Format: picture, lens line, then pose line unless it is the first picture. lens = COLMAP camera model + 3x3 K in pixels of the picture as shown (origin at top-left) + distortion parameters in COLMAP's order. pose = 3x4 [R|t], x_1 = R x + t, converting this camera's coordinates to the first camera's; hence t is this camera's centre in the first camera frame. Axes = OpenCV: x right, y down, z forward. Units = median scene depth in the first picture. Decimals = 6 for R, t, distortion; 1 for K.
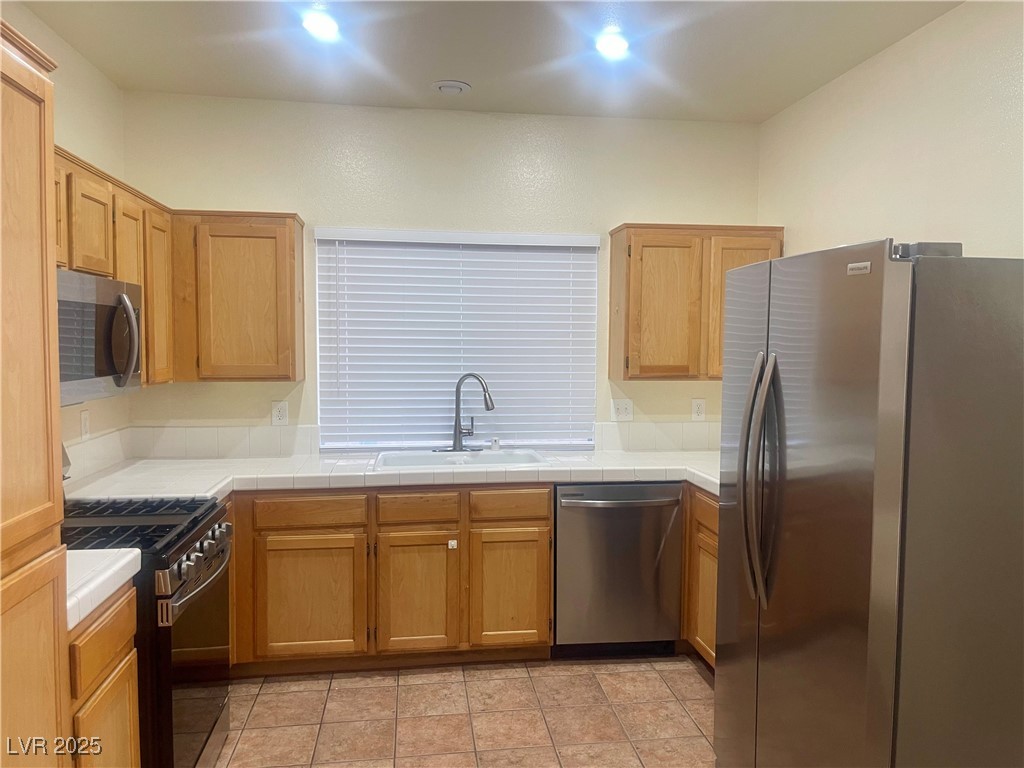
lens RADIAL K [[771.8, 0, 522.4], [0, 771.8, 386.1], [0, 0, 1]] dist [0.058276, -0.072694]
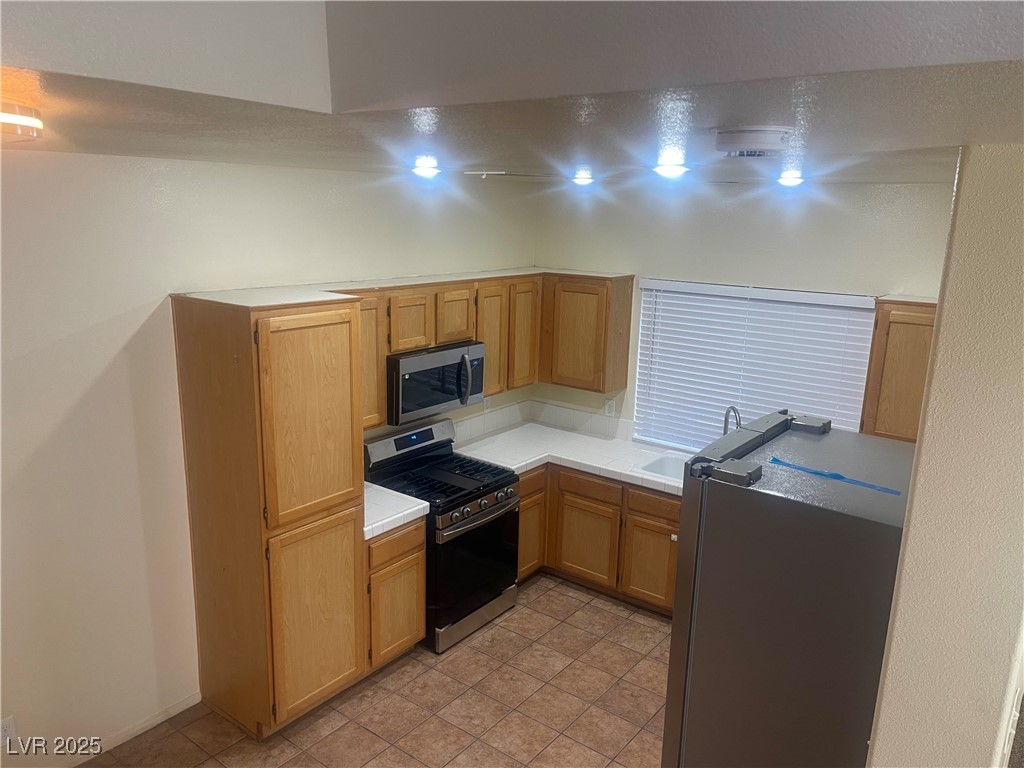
lens RADIAL K [[771.8, 0, 511.0], [0, 771.8, 388.9], [0, 0, 1]] dist [0.058276, -0.072694]
pose [[0.696203, 0.177021, -0.695676, 0.600630], [-0.062315, 0.980362, 0.187100, -0.282234], [0.715136, -0.086909, 0.693562, -0.116471]]
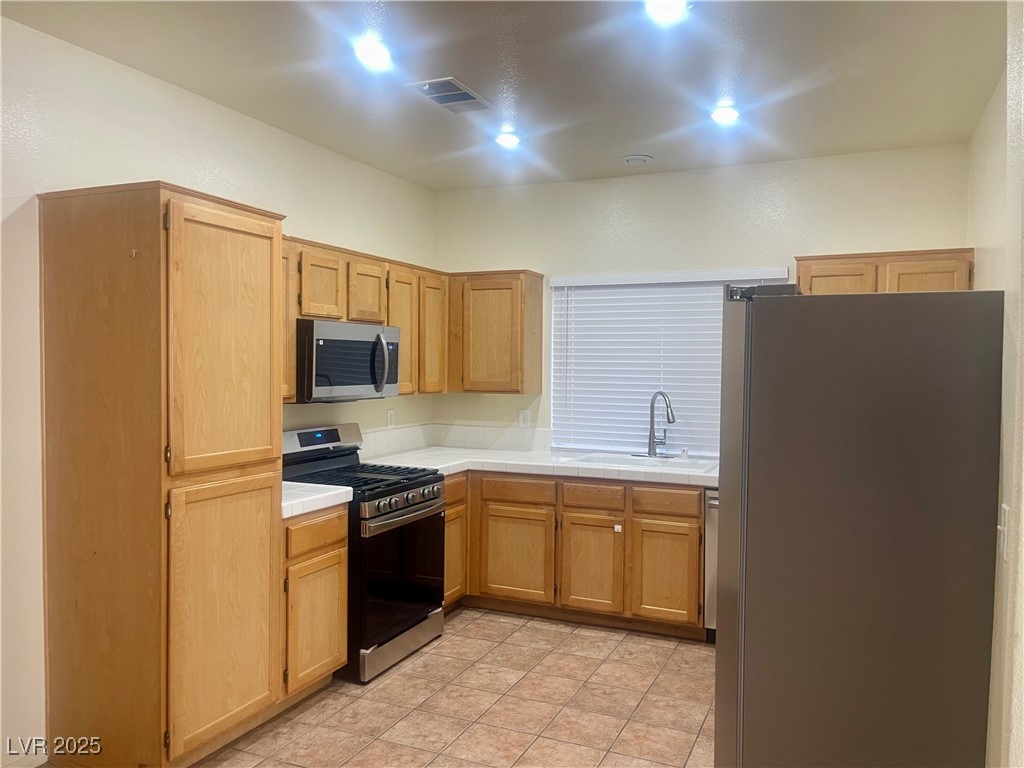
lens RADIAL K [[771.8, 0, 523.2], [0, 771.8, 386.7], [0, 0, 1]] dist [0.058276, -0.072694]
pose [[0.849457, 0.017814, -0.527357, 0.424857], [-0.035250, 0.999113, -0.023030, 0.012263], [0.526479, 0.038152, 0.849332, -0.135704]]
